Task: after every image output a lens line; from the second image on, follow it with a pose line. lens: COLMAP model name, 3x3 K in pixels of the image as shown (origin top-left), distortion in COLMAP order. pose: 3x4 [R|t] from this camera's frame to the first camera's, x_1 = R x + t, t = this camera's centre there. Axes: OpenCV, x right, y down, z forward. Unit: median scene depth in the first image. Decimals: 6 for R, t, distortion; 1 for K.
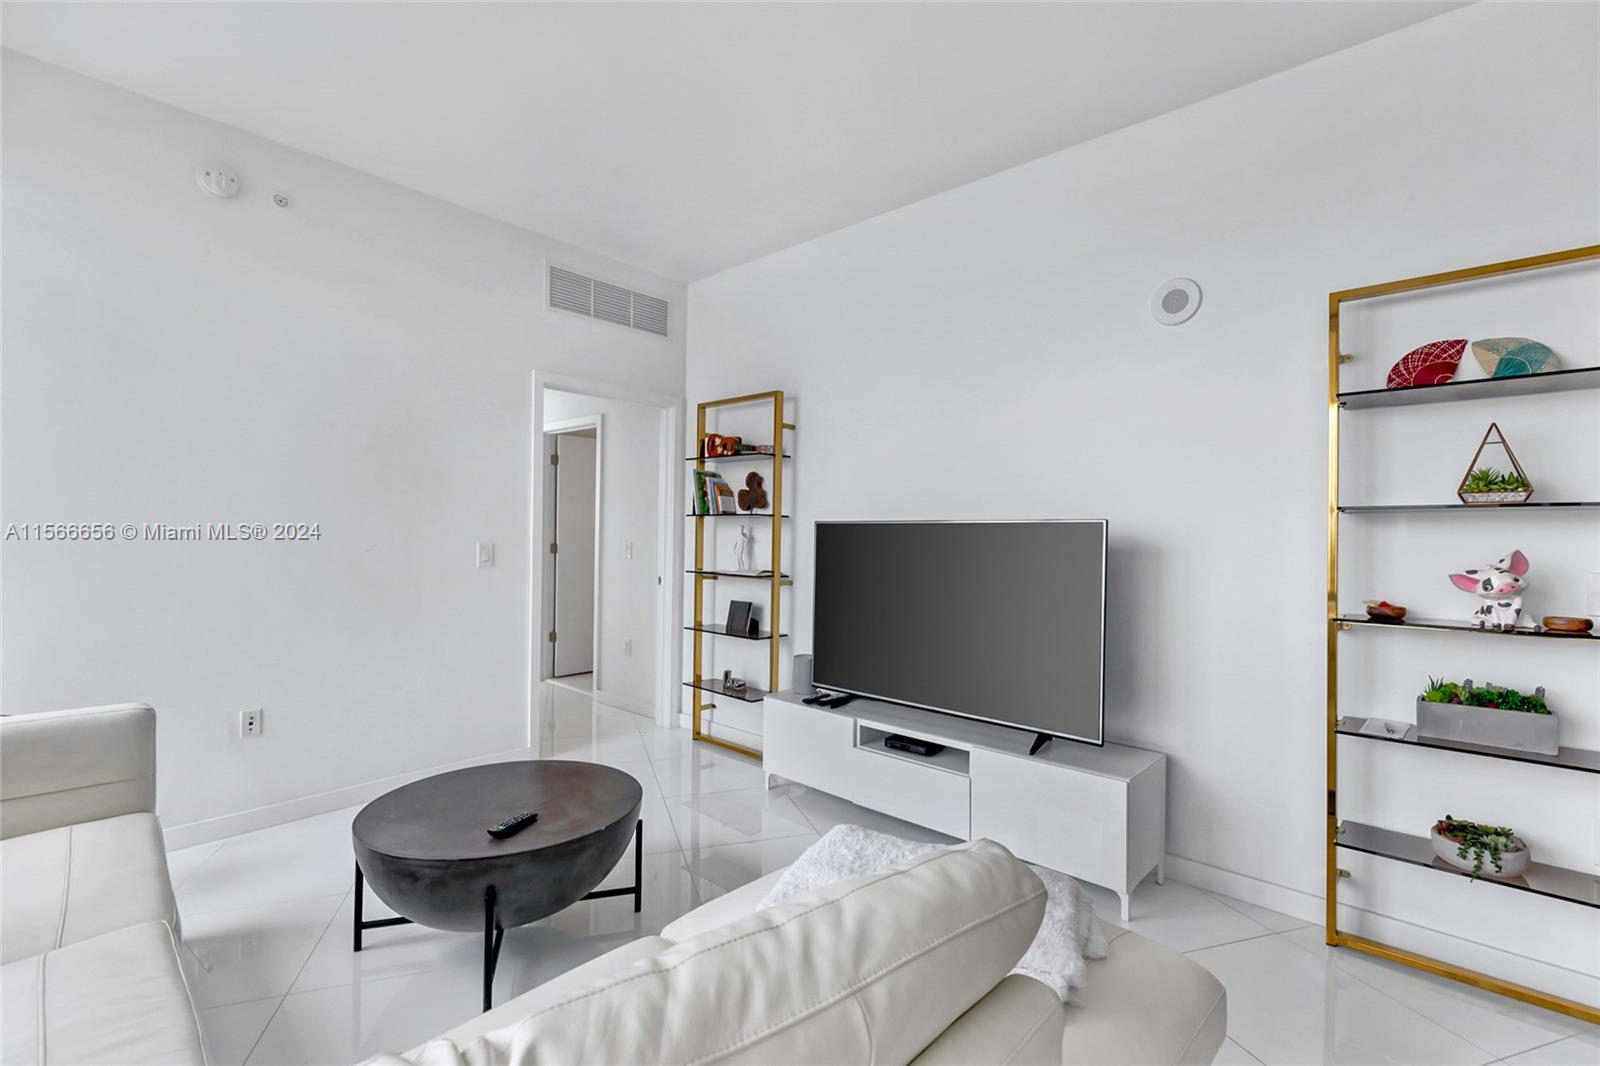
lens RADIAL K [[709.7, 0, 800.0], [0, 709.7, 533.0], [0, 0, 1]] dist [0.003348, -0.003545]
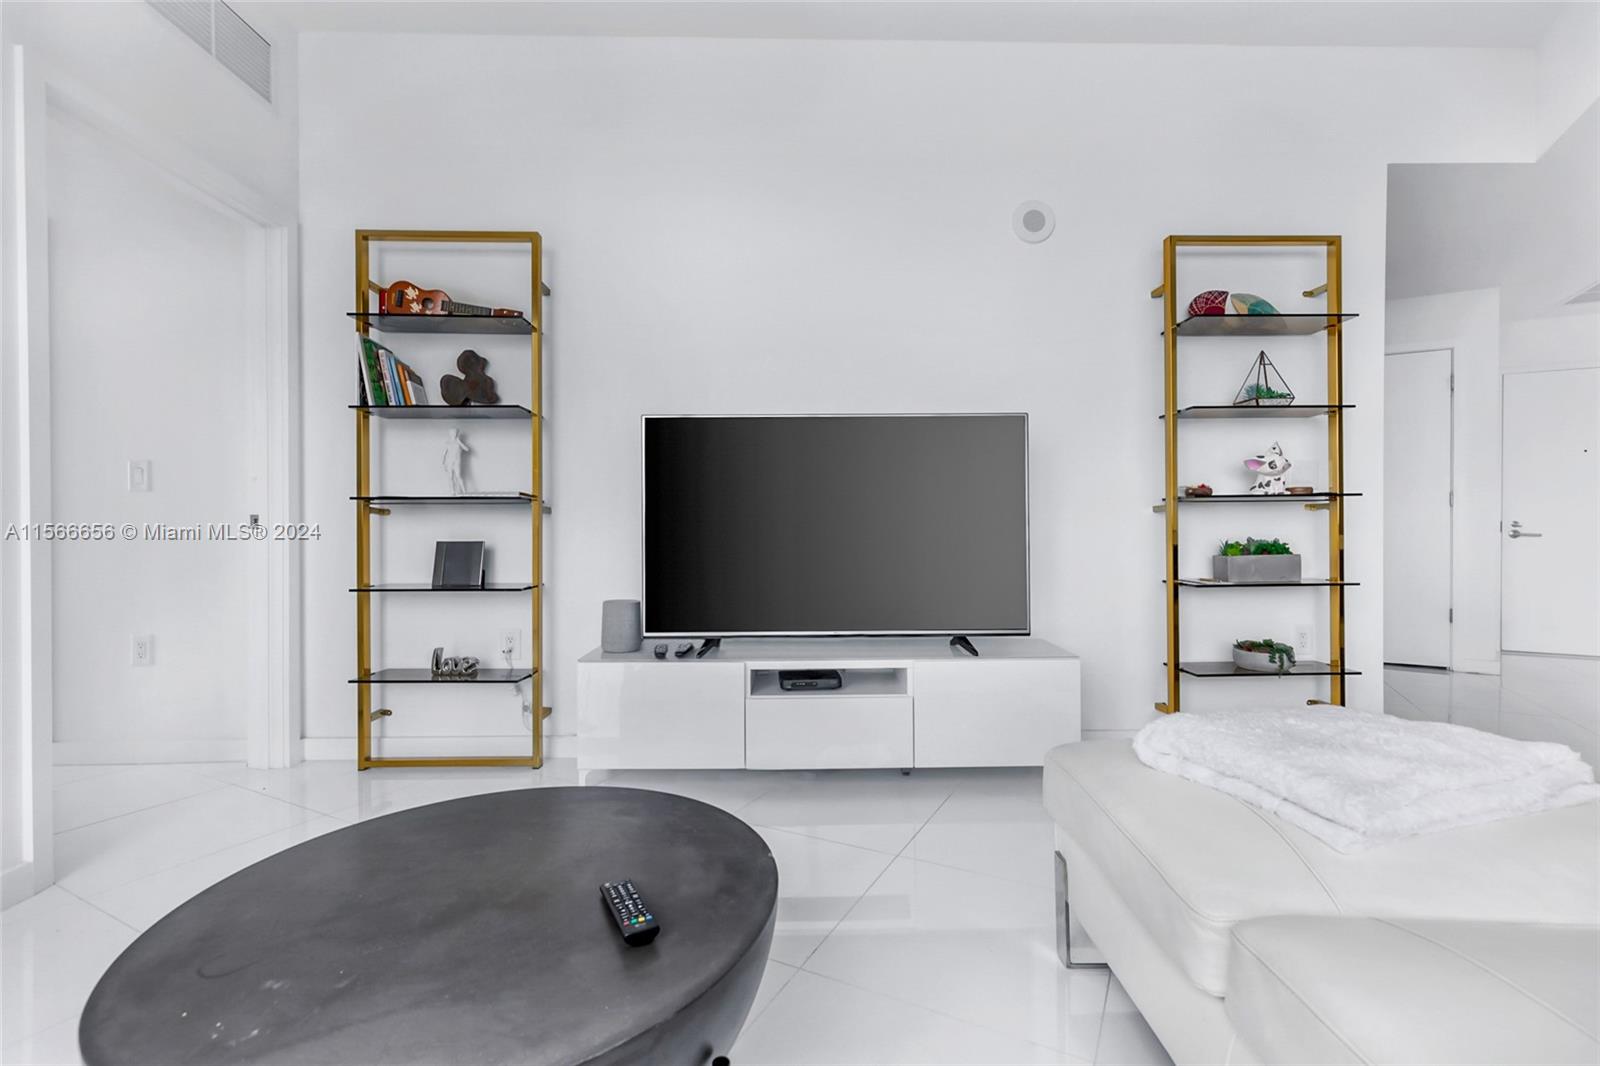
lens RADIAL K [[725.1, 0, 812.2], [0, 725.1, 530.0], [0, 0, 1]] dist [0.008211, 0.000001]
pose [[0.724024, -0.019693, 0.689494, -0.333495], [0.012167, 0.999801, 0.015780, 0.083478], [-0.689667, -0.003036, 0.724120, 0.294421]]
